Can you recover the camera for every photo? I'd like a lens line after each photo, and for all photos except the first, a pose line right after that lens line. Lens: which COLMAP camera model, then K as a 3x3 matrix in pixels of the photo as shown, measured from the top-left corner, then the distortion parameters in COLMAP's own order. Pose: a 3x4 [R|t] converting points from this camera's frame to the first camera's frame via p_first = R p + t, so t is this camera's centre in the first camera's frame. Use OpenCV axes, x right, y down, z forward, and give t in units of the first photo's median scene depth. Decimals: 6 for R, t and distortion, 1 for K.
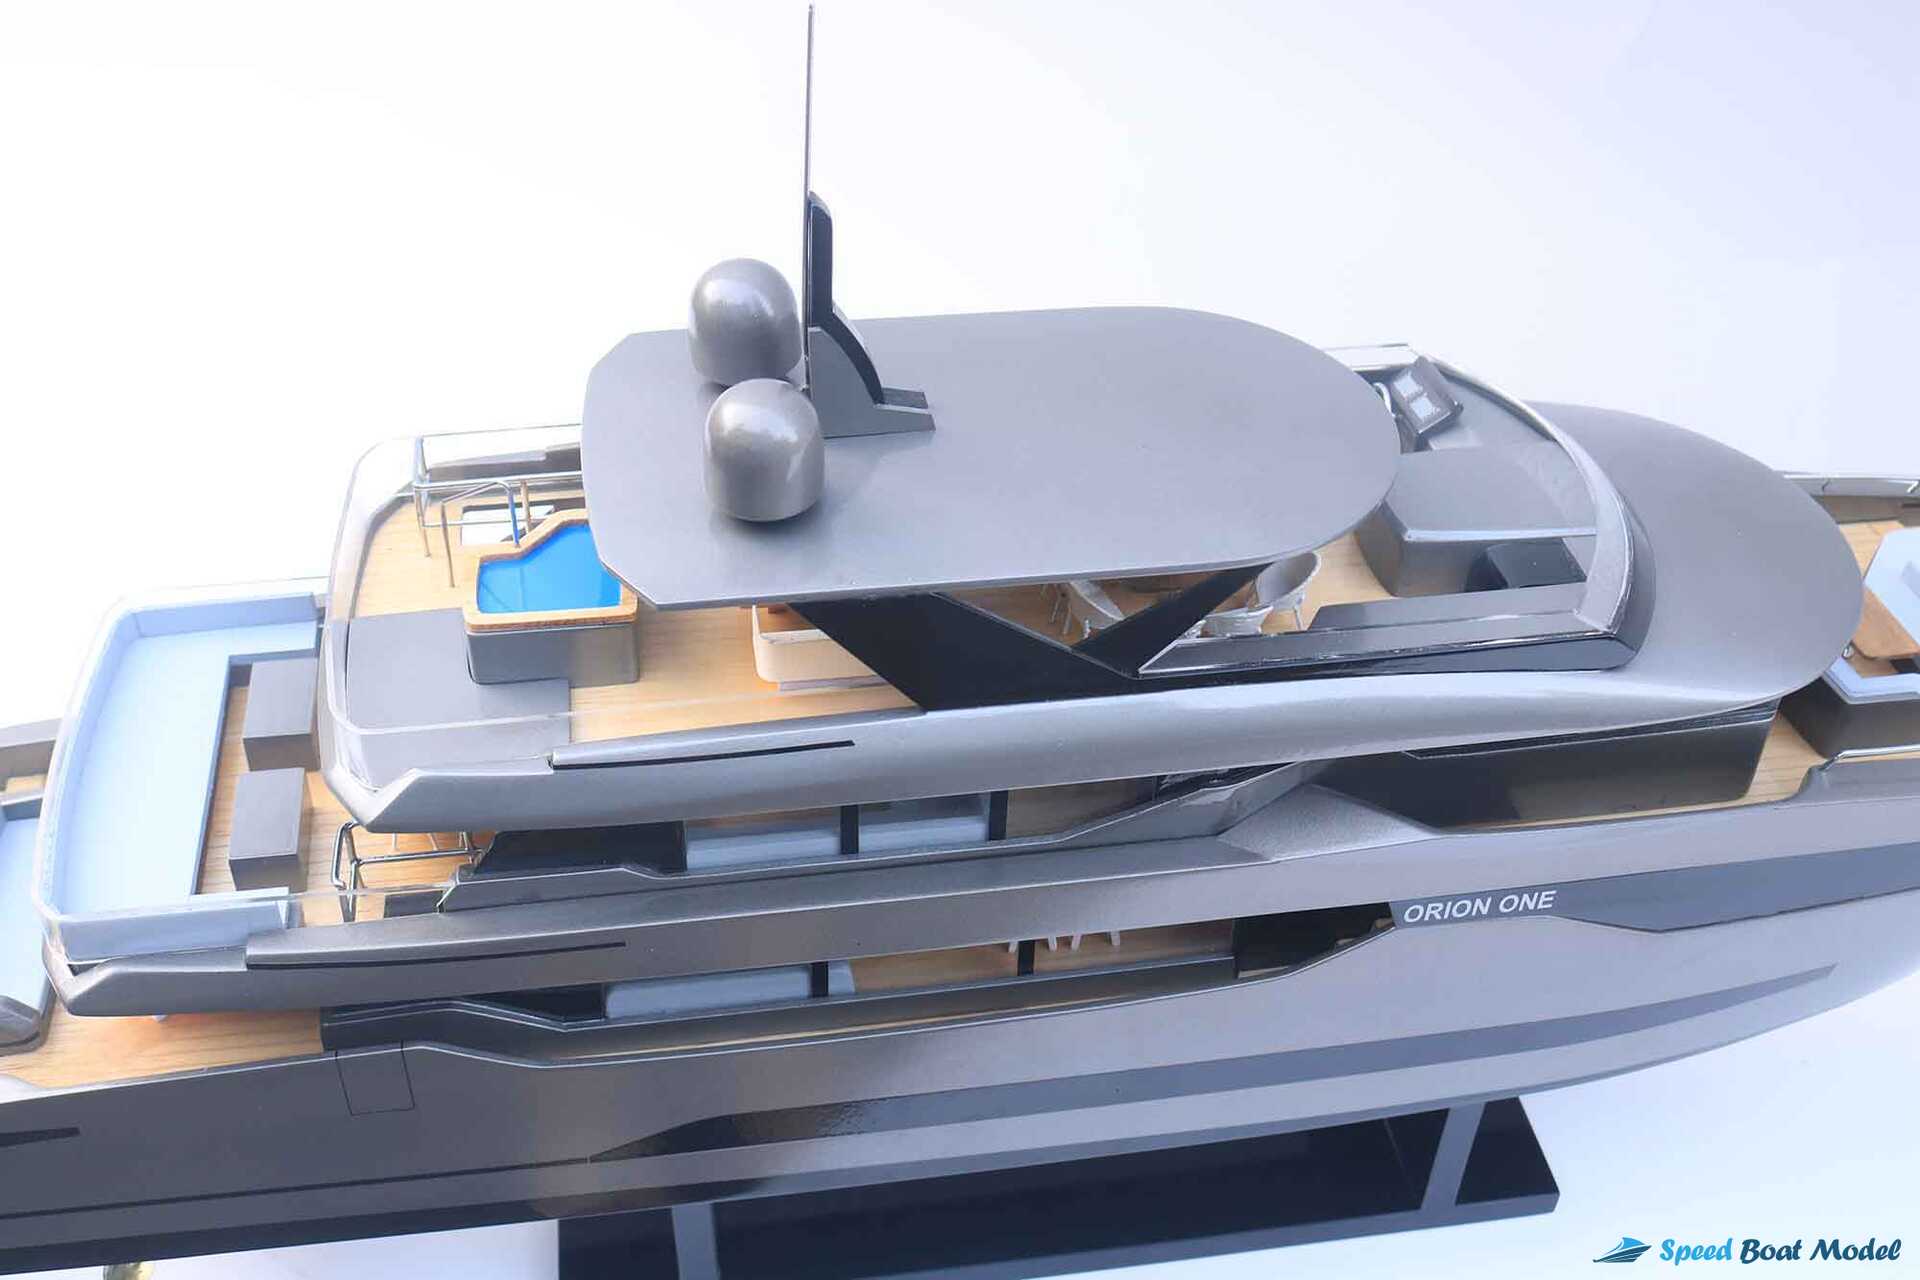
lens RADIAL K [[2125.3, 0, 960.0], [0, 2125.3, 640.0], [0, 0, 1]] dist [-0.065399, 0.003117]
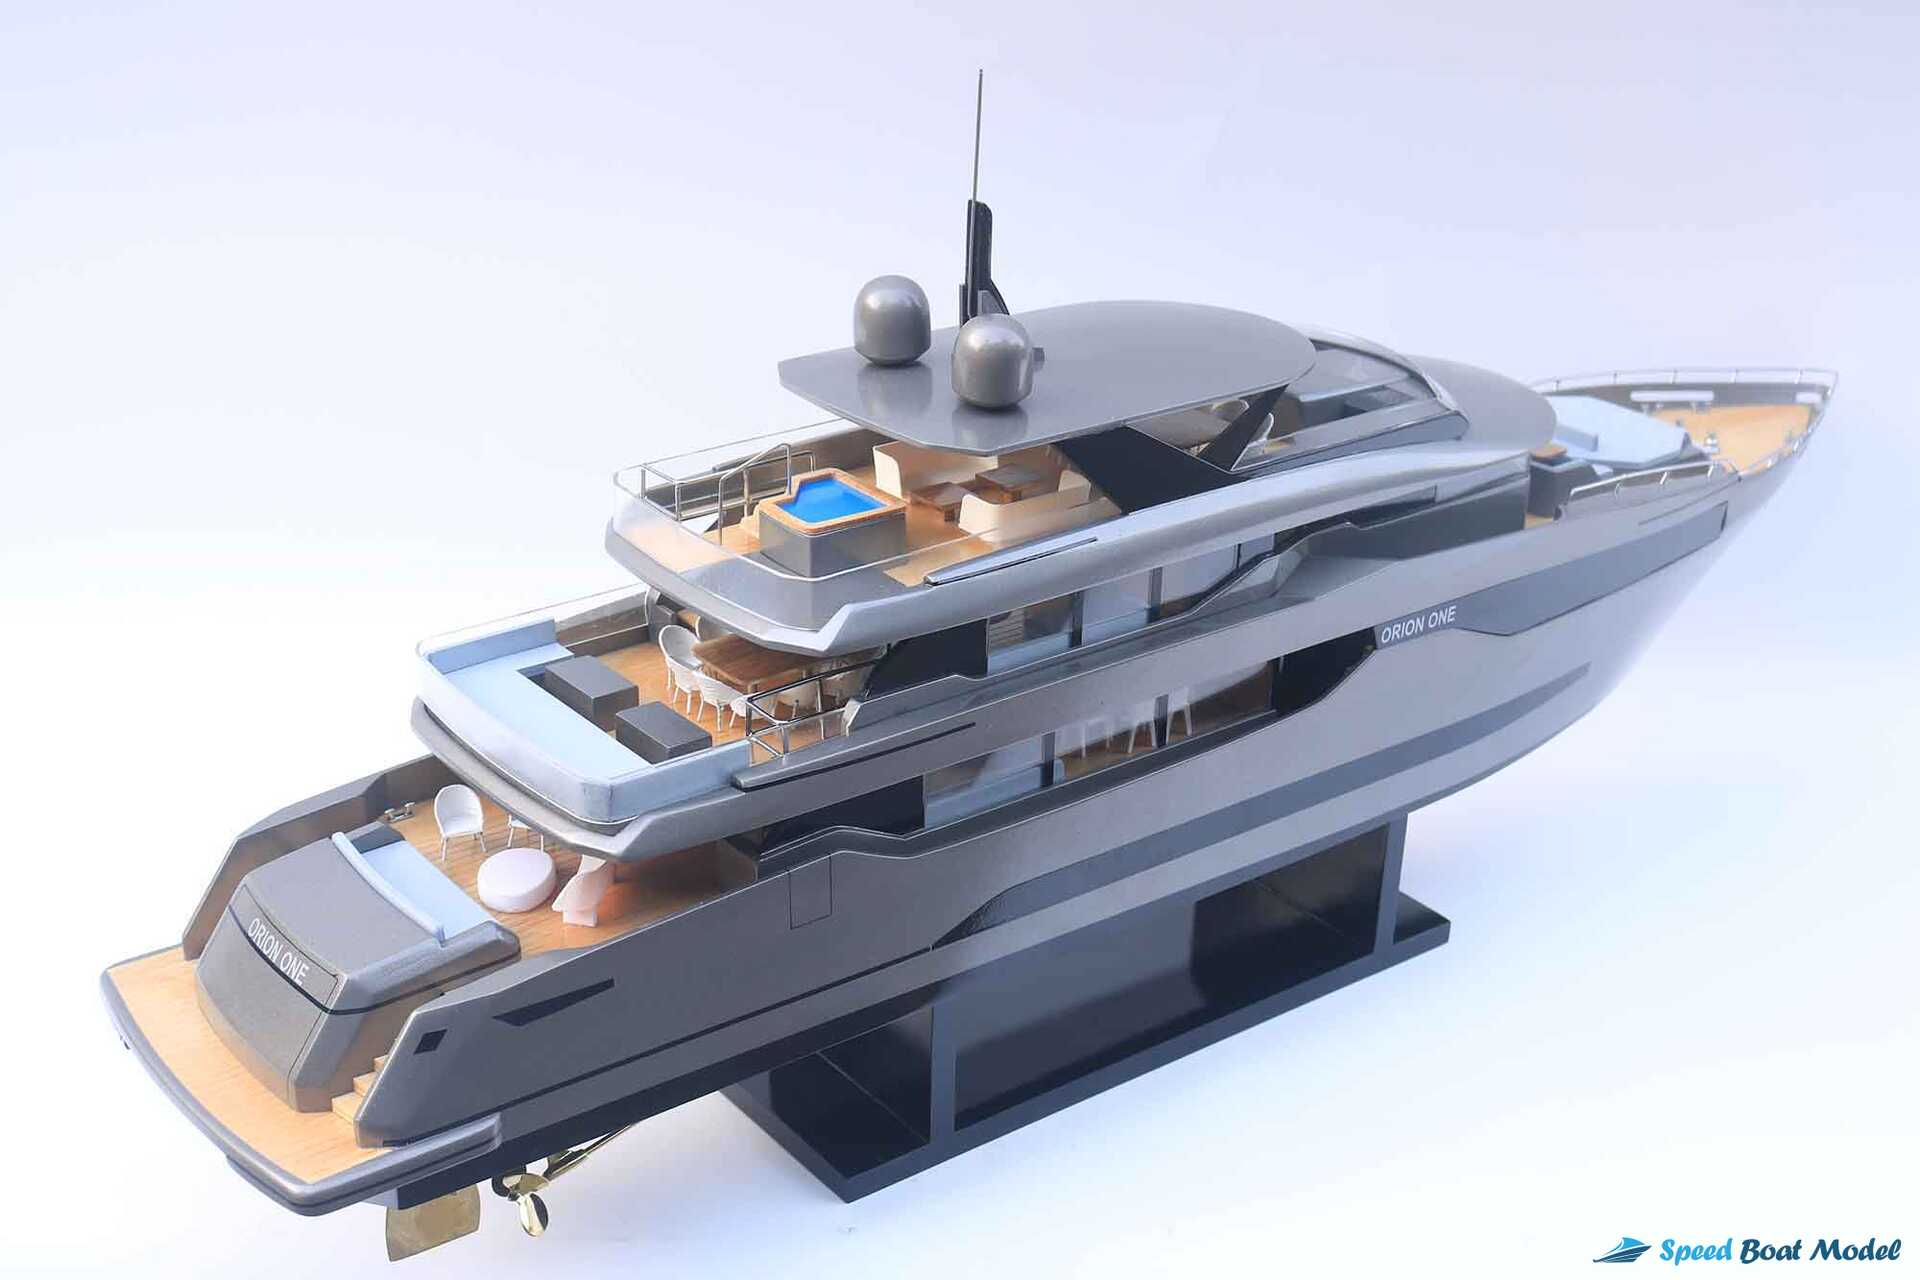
lens RADIAL K [[2606.7, 0, 960.0], [0, 2606.7, 640.0], [0, 0, 1]] dist [0.026816, 0.027585]
pose [[0.874485, -0.196101, 0.443644, -0.852255], [0.299386, 0.937837, -0.175586, 0.361649], [-0.381633, 0.286368, 0.878834, -0.486194]]
